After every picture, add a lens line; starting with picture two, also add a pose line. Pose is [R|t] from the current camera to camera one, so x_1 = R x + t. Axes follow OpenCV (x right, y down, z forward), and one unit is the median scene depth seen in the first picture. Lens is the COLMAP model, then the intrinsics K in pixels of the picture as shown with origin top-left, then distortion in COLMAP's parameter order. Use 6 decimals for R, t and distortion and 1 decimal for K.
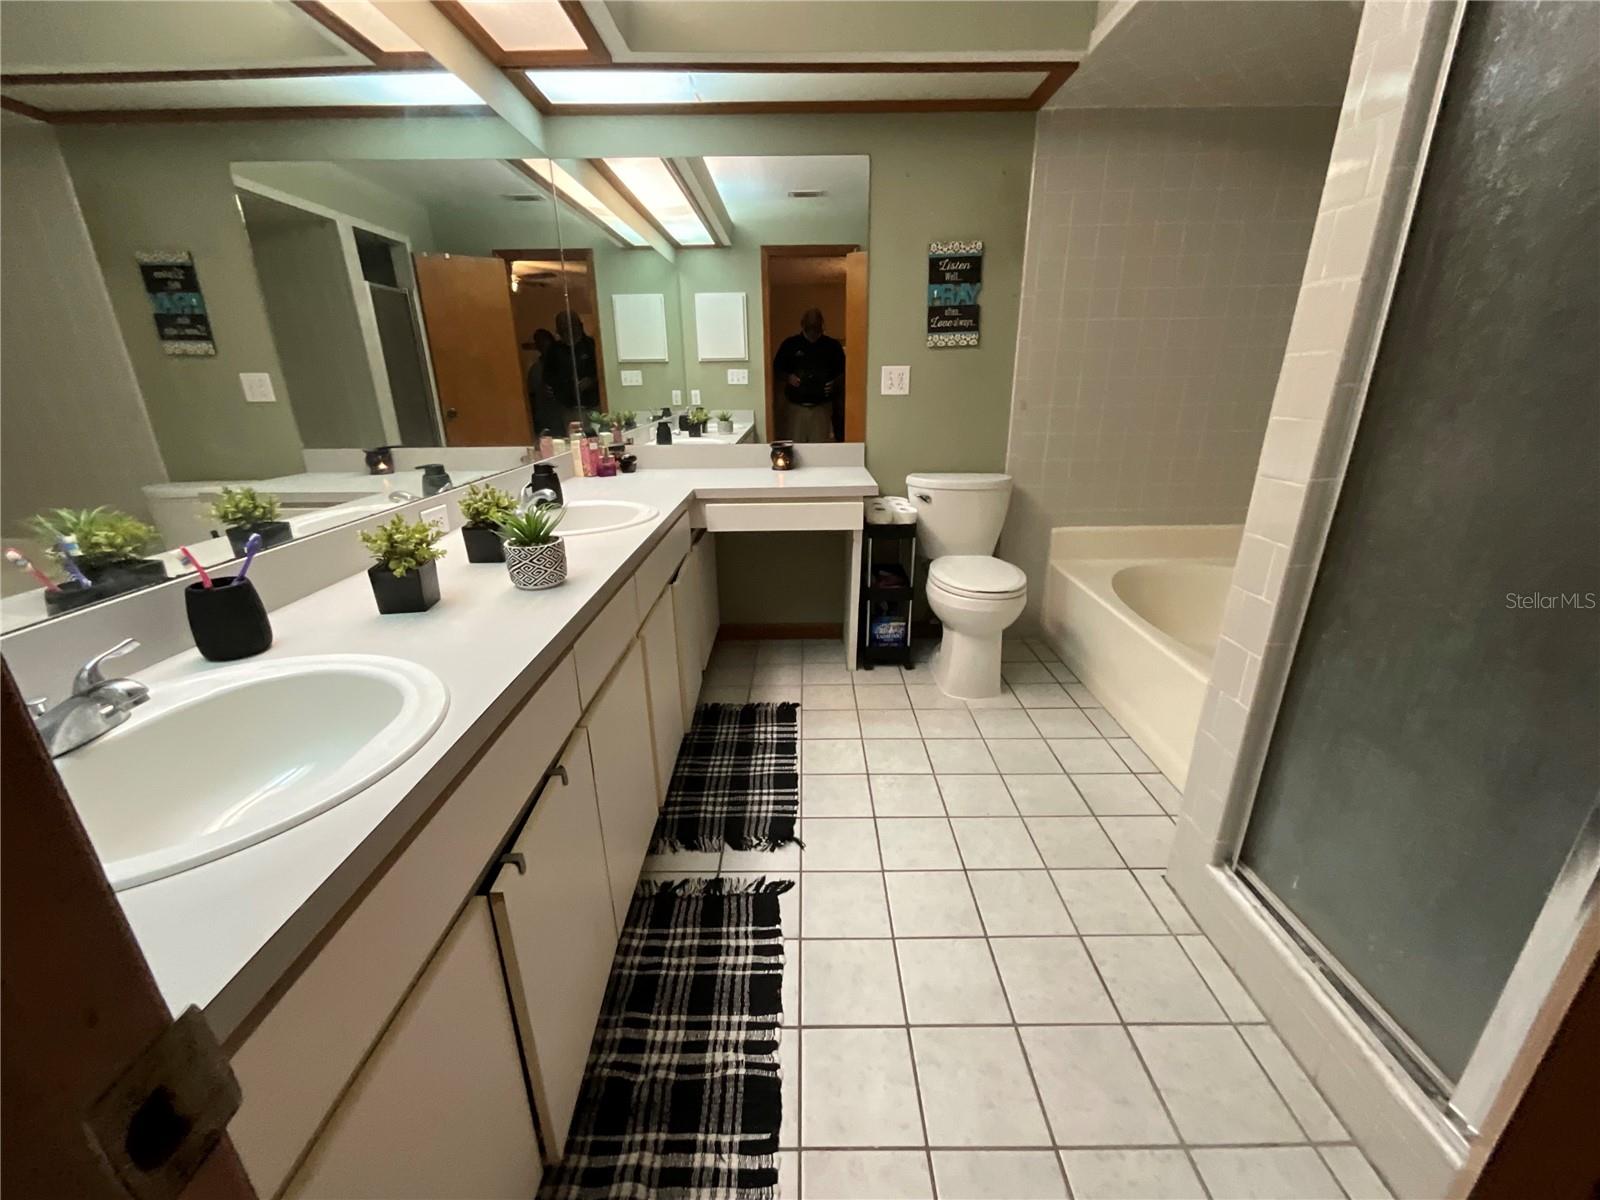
lens RADIAL K [[648.4, 0, 802.1], [0, 648.4, 600.8], [0, 0, 1]] dist [-0.002339, 0.002767]
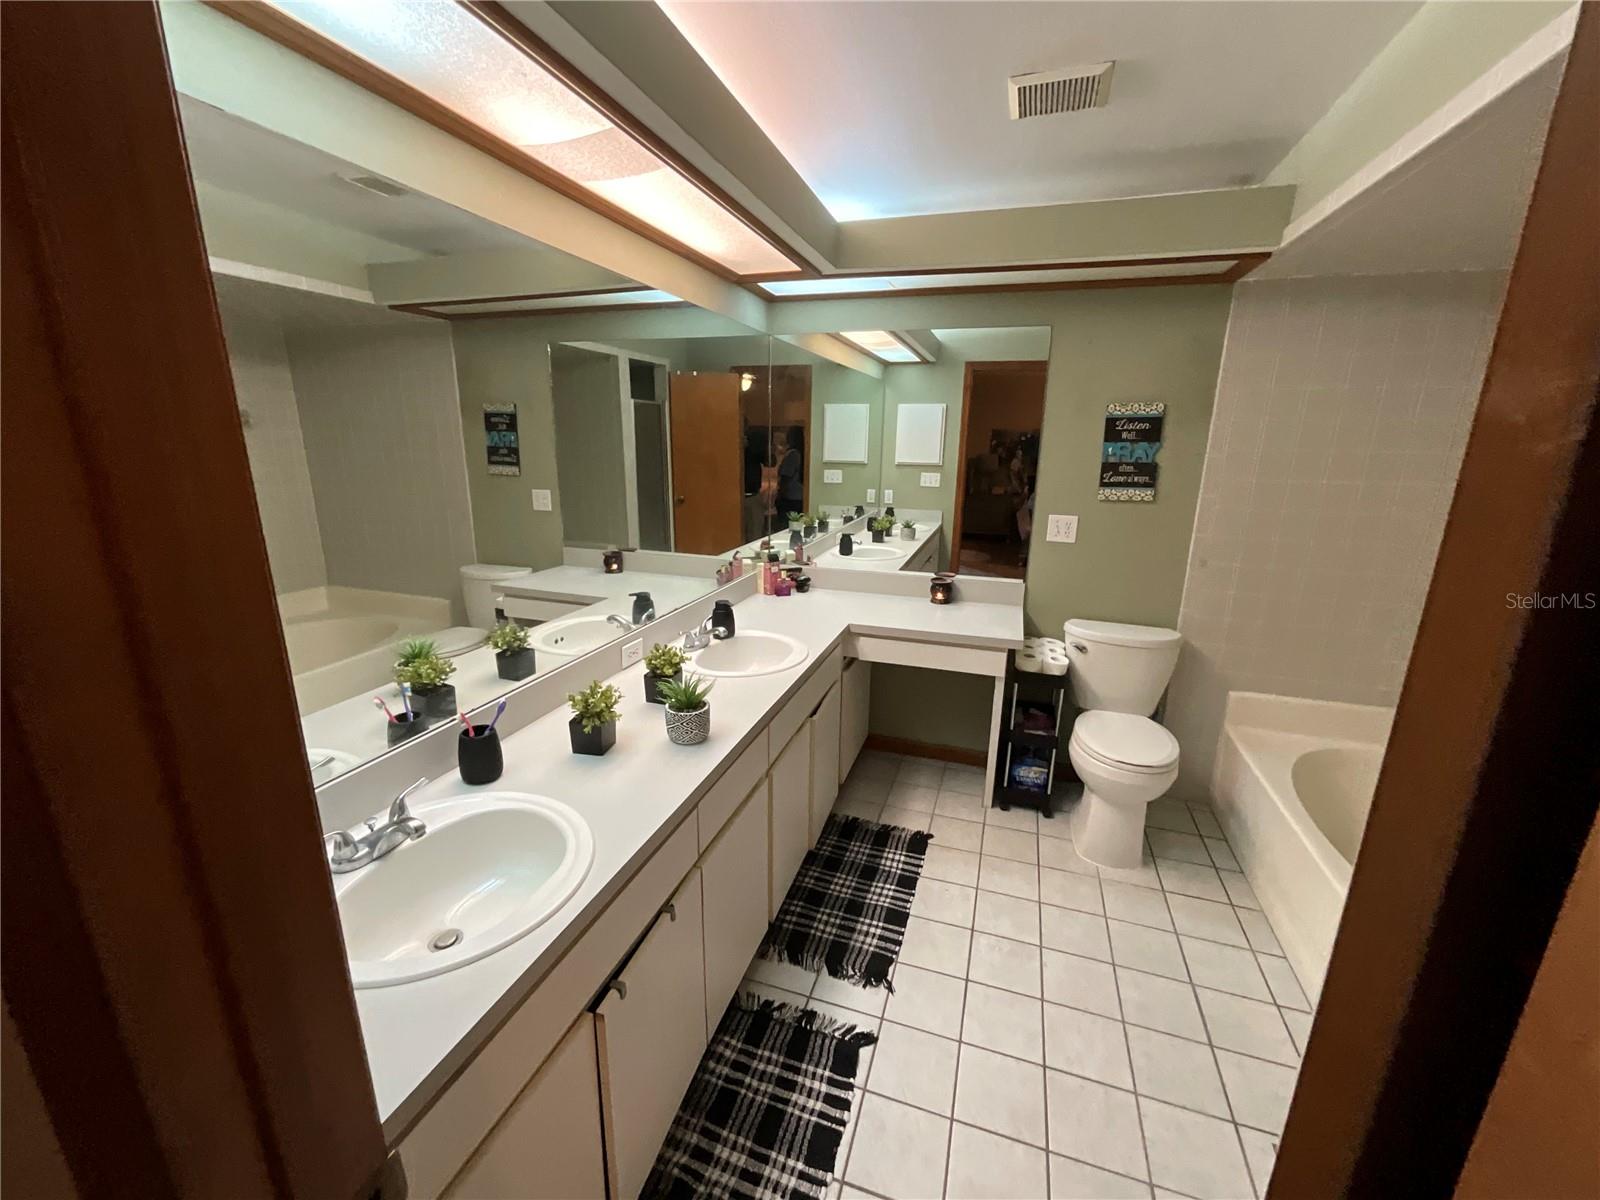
lens RADIAL K [[648.4, 0, 802.1], [0, 648.4, 600.8], [0, 0, 1]] dist [-0.002339, 0.002767]
pose [[0.949309, 0.103323, -0.296880, 0.074852], [-0.129068, 0.989273, -0.068416, -0.112056], [0.286626, 0.103266, 0.952461, -0.081203]]
